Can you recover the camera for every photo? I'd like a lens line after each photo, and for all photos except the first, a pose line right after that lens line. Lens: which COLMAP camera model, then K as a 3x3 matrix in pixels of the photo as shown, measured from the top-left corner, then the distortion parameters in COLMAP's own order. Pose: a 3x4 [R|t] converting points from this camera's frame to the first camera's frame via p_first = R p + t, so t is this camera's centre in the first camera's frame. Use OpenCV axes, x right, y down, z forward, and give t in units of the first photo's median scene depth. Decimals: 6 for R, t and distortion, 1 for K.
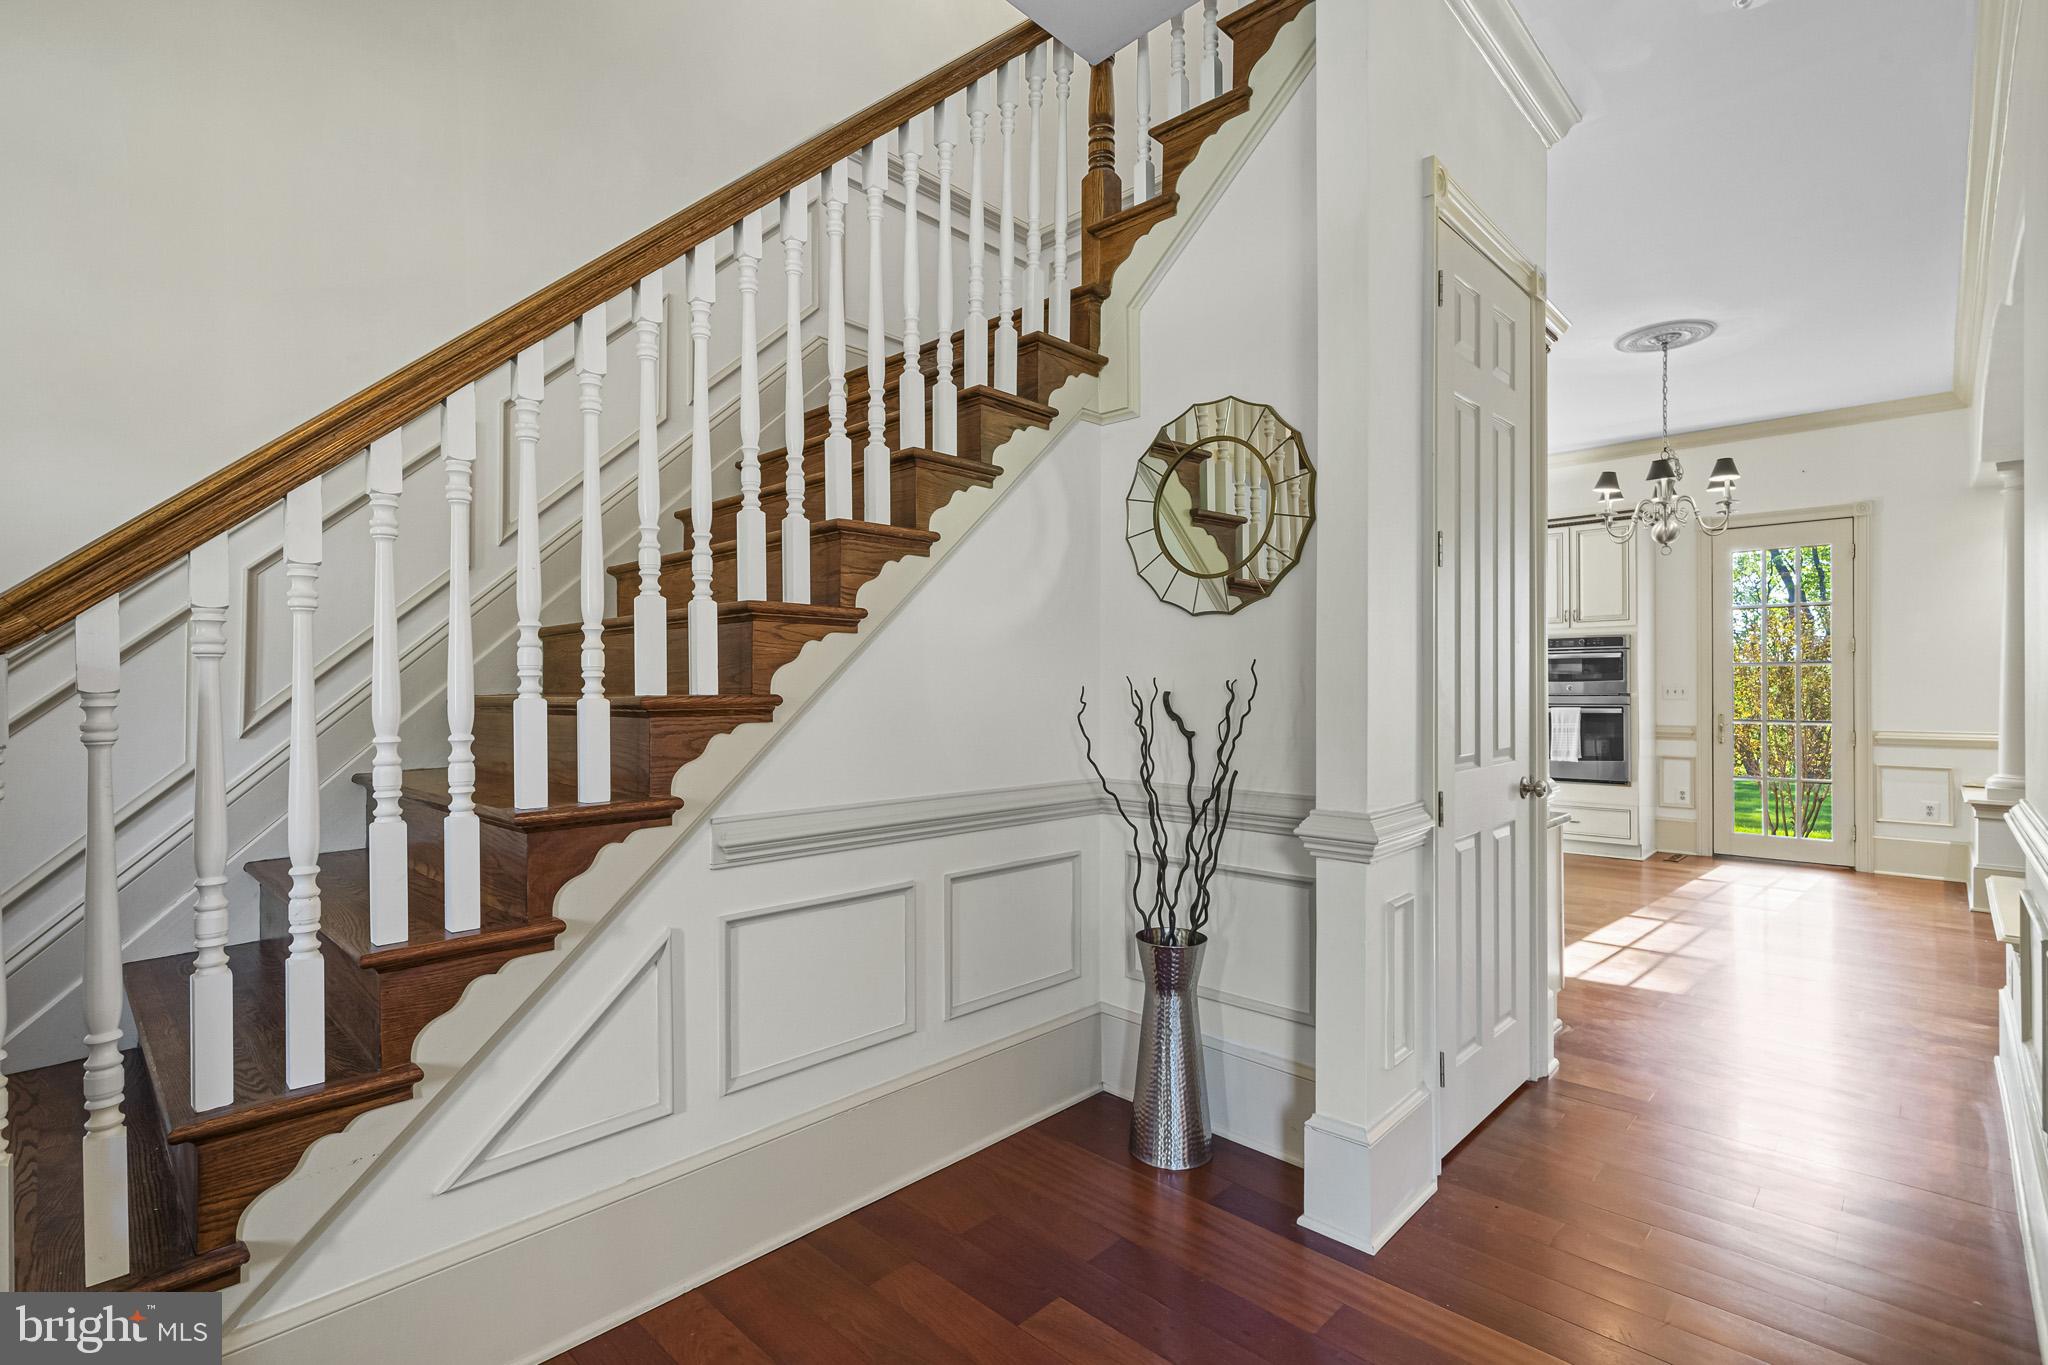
lens RADIAL K [[945.3, 0, 1036.4], [0, 945.3, 683.3], [0, 0, 1]] dist [-0.006288, -0.000196]
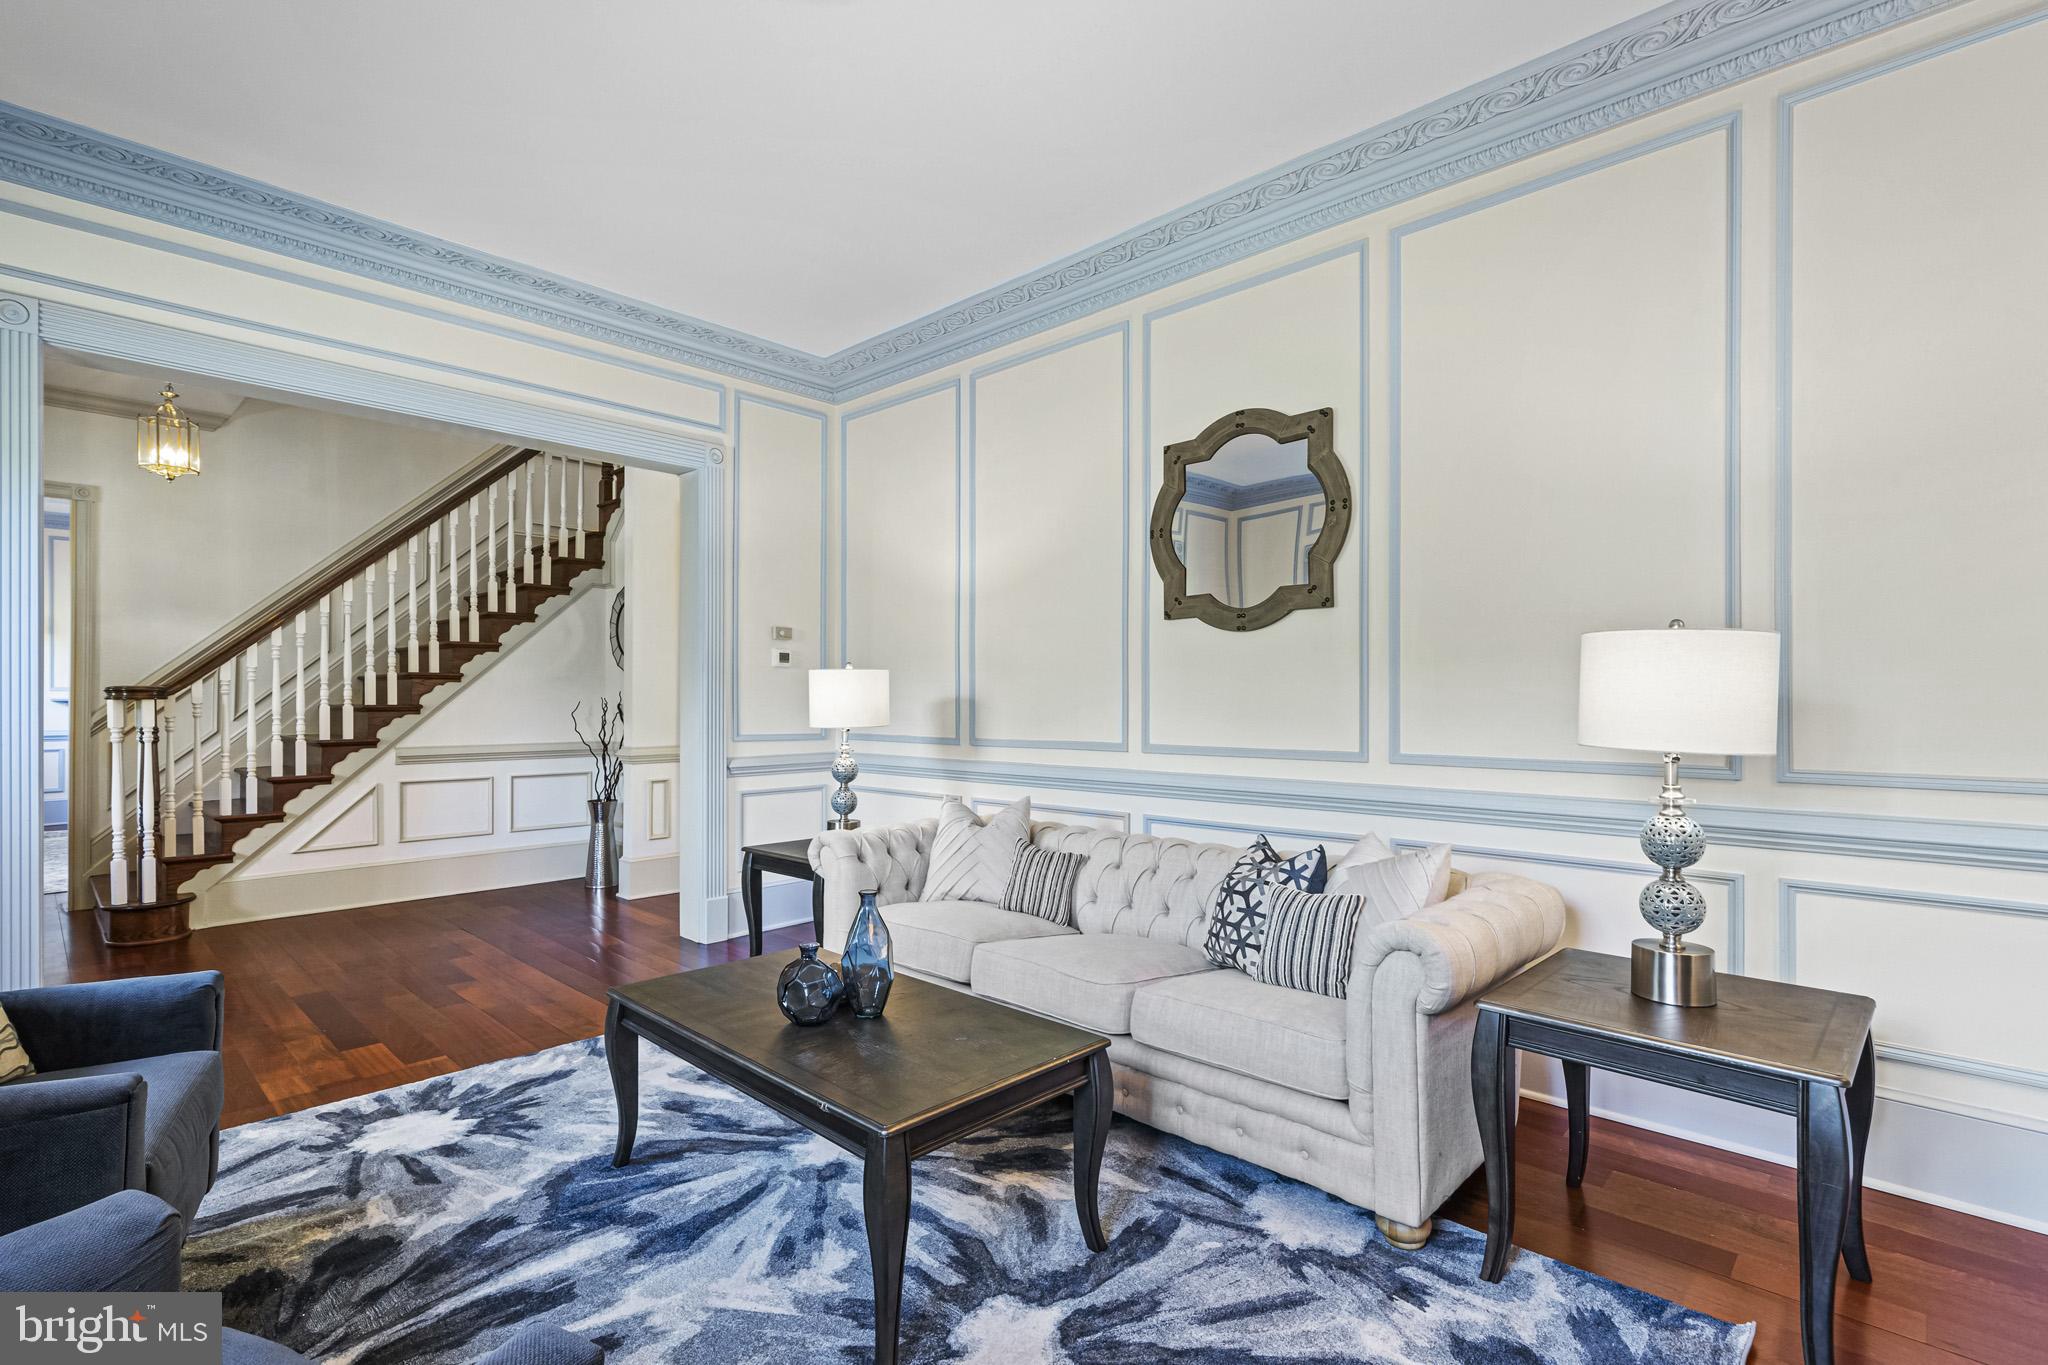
lens RADIAL K [[925.8, 0, 1011.8], [0, 925.8, 690.0], [0, 0, 1]] dist [0.000103, -0.000636]
pose [[0.999981, 0.001534, 0.005982, 1.619808], [-0.001488, 0.999969, -0.007795, -0.014962], [-0.005993, 0.007786, 0.999952, -1.967562]]
